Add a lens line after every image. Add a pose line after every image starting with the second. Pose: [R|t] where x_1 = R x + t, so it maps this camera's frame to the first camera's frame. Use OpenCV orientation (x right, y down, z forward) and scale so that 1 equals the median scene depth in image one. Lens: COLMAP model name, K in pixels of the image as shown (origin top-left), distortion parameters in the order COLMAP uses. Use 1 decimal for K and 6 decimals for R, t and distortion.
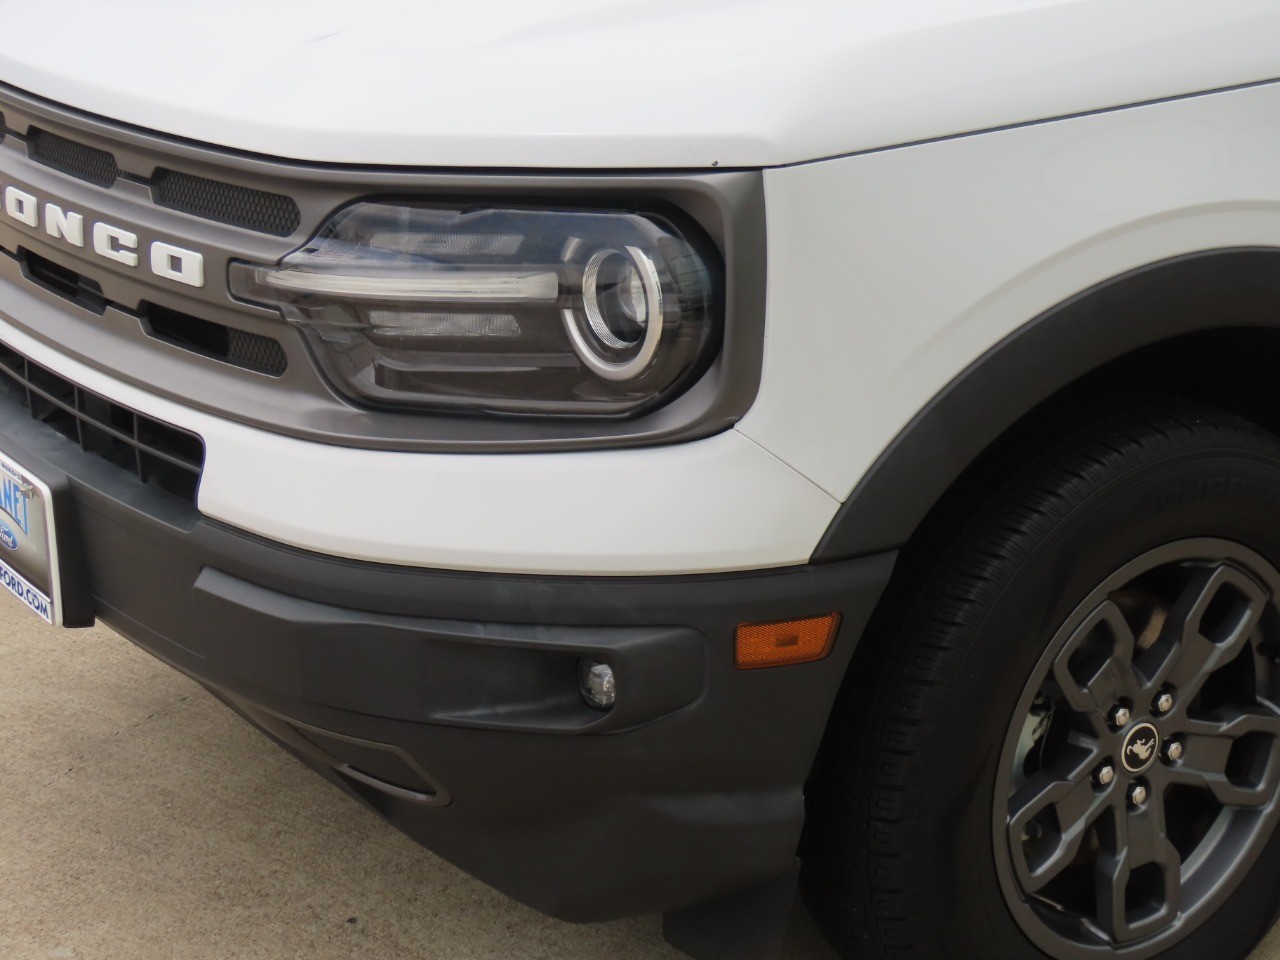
lens RADIAL K [[2299.0, 0, 667.7], [0, 2299.0, 479.2], [0, 0, 1]] dist [-0.008255, -0.158799]
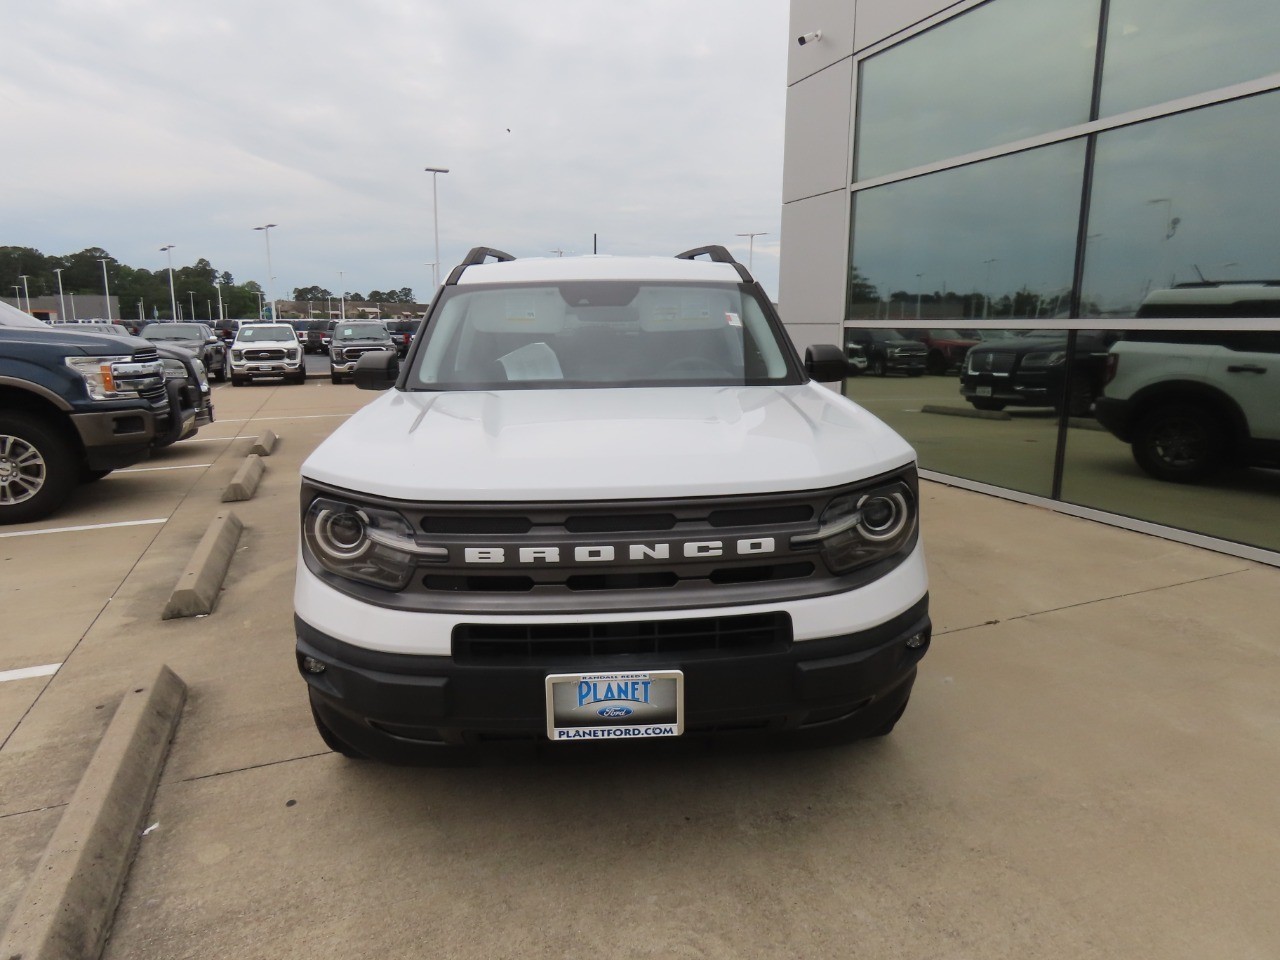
lens RADIAL K [[812.6, 0, 648.7], [0, 812.6, 482.3], [0, 0, 1]] dist [-0.006068, 0.003193]
pose [[0.528024, -0.176919, 0.830596, -0.942935], [0.276280, 0.960640, 0.028983, -0.208145], [-0.803032, 0.214173, 0.556120, 0.594038]]
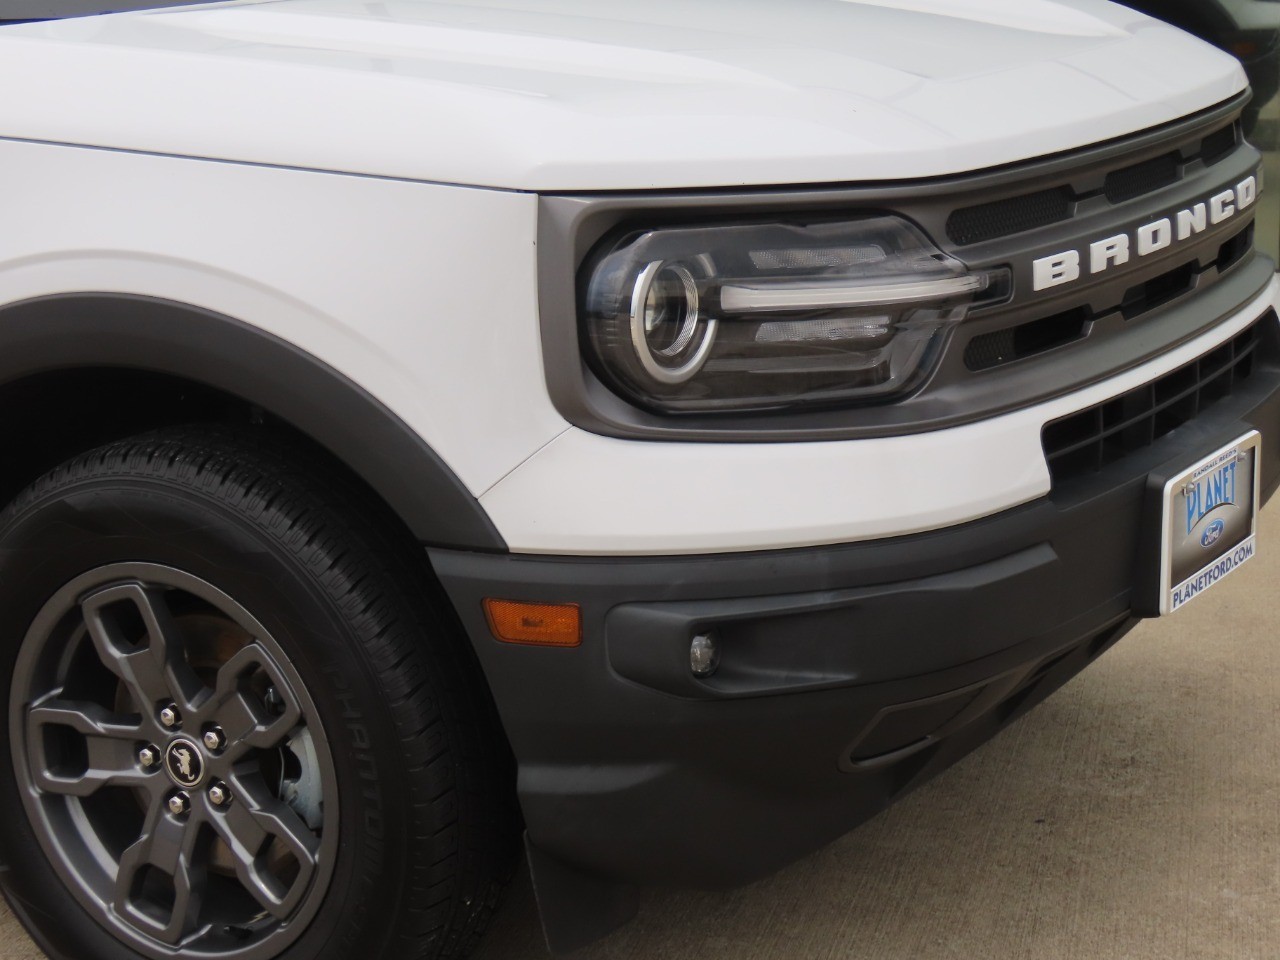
lens RADIAL K [[2566.3, 0, 640.0], [0, 2566.3, 480.0], [0, 0, 1]] dist [0.030690, 0.030882]
pose [[-0.382766, -0.212563, 0.899059, -1.414357], [0.315266, 0.884698, 0.343389, -0.554328], [-0.868388, 0.414881, -0.271619, 1.740540]]
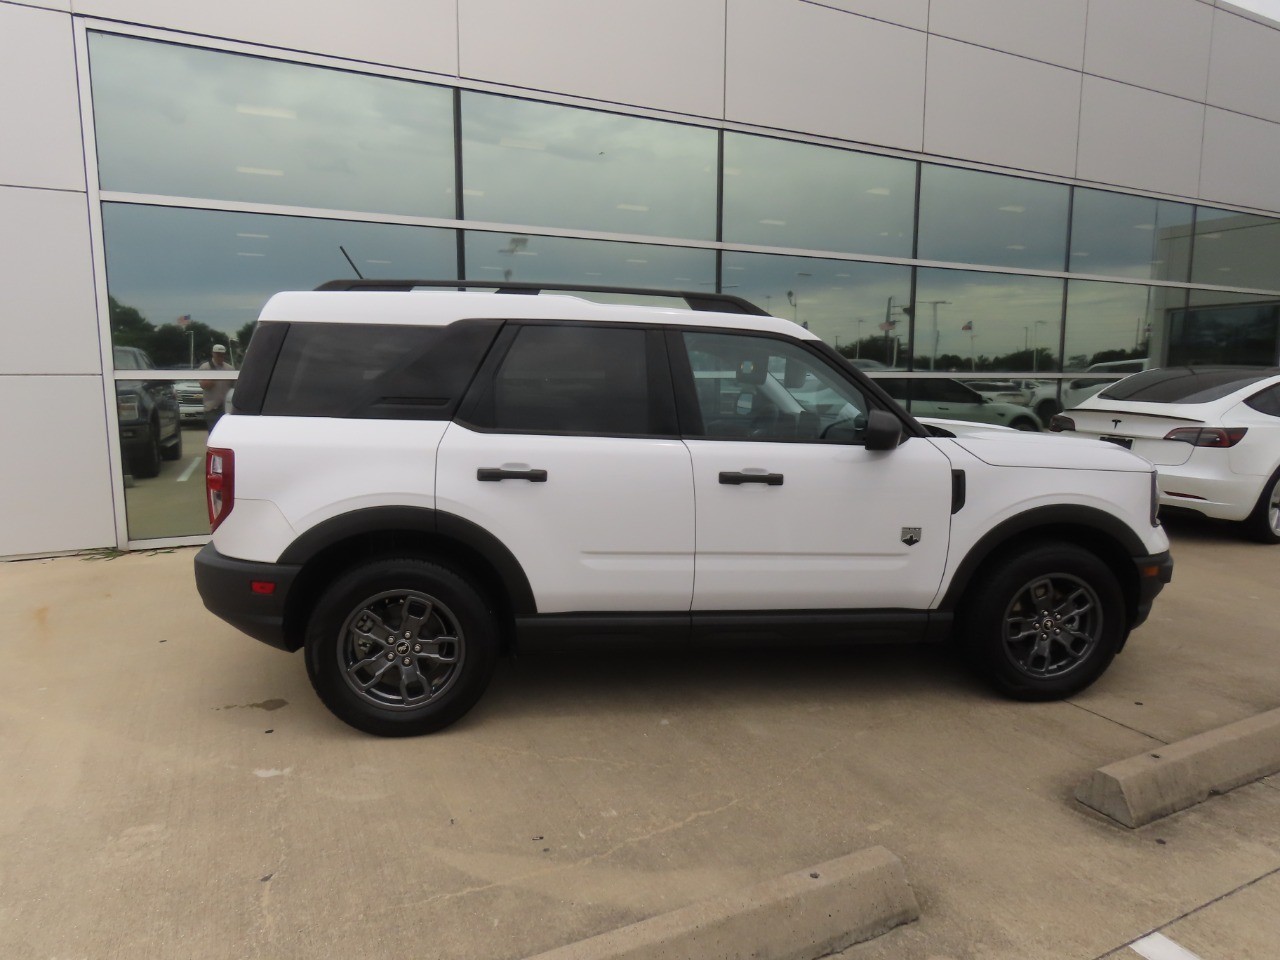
lens RADIAL K [[810.9, 0, 642.9], [0, 810.9, 481.5], [0, 0, 1]] dist [-0.001692, -0.001894]
pose [[-0.886387, -0.080985, 0.455807, -0.225811], [0.130450, 0.900990, 0.413762, -1.045545], [-0.444186, 0.426213, -0.788062, 3.077676]]
